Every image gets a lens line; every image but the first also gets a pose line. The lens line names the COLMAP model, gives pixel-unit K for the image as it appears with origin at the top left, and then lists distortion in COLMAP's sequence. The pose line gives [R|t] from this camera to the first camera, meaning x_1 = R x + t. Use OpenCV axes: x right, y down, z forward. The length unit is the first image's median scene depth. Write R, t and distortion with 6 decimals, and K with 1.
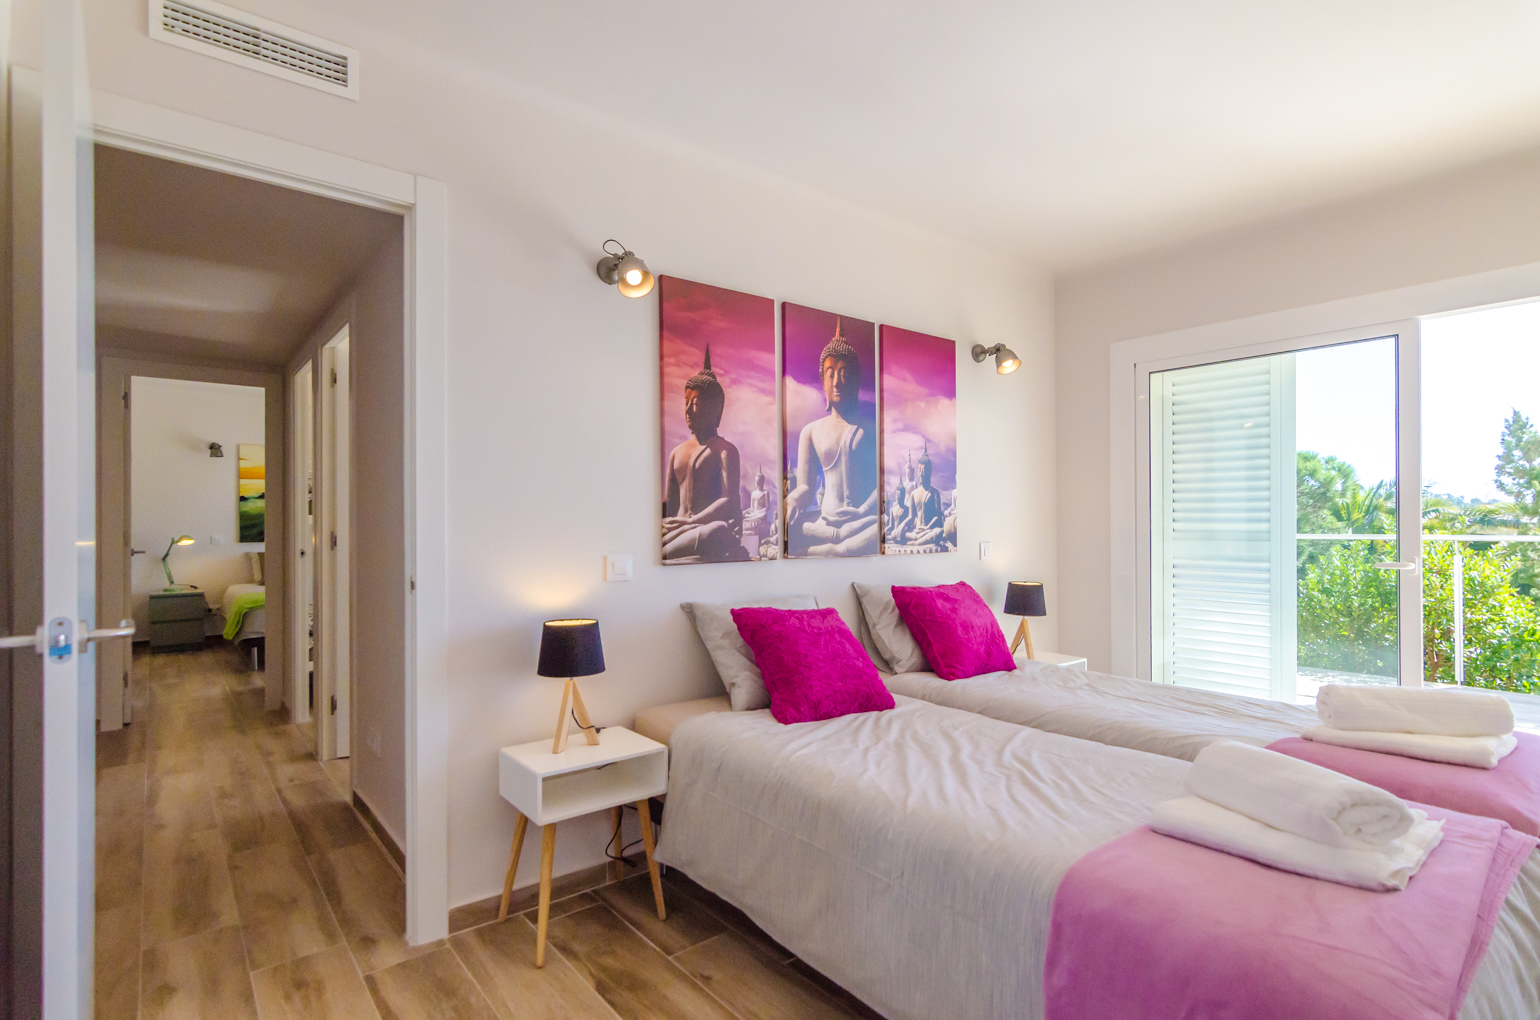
lens RADIAL K [[757.1, 0, 769.5], [0, 757.1, 513.8], [0, 0, 1]] dist [-0.002109, -0.000692]
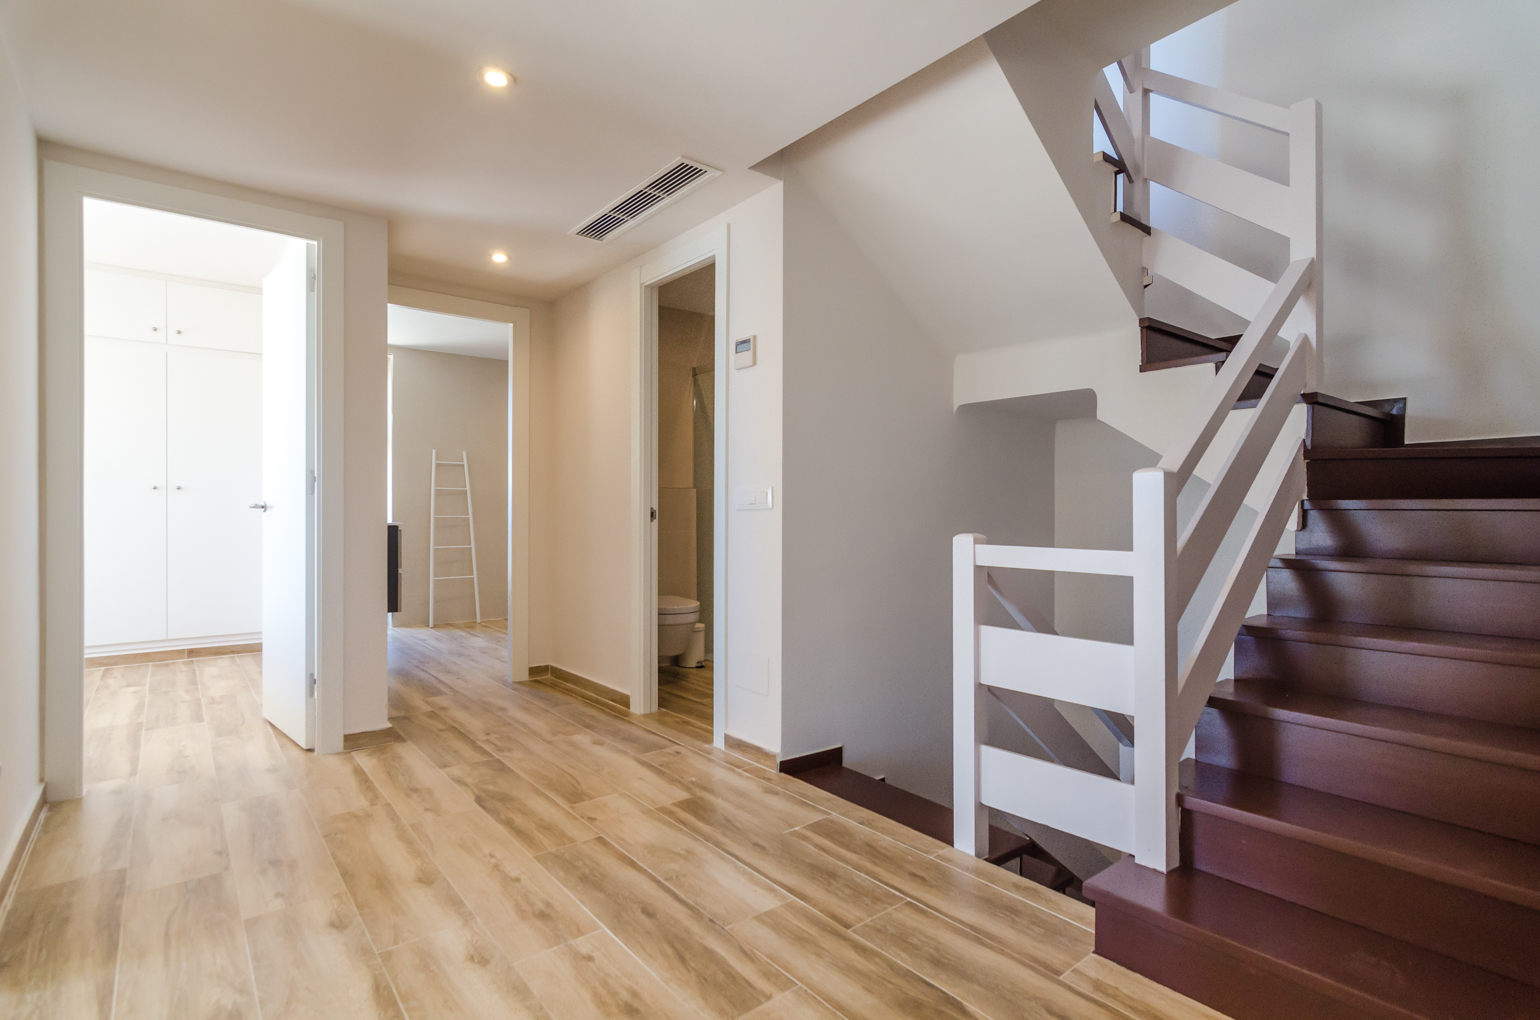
lens RADIAL K [[757.1, 0, 770.1], [0, 757.1, 508.2], [0, 0, 1]] dist [-0.002109, -0.000692]
pose [[-0.999958, 0.004107, 0.008251, -1.401059], [0.004069, 0.999981, -0.004638, 0.097082], [-0.008270, -0.004605, -0.999955, 1.940443]]
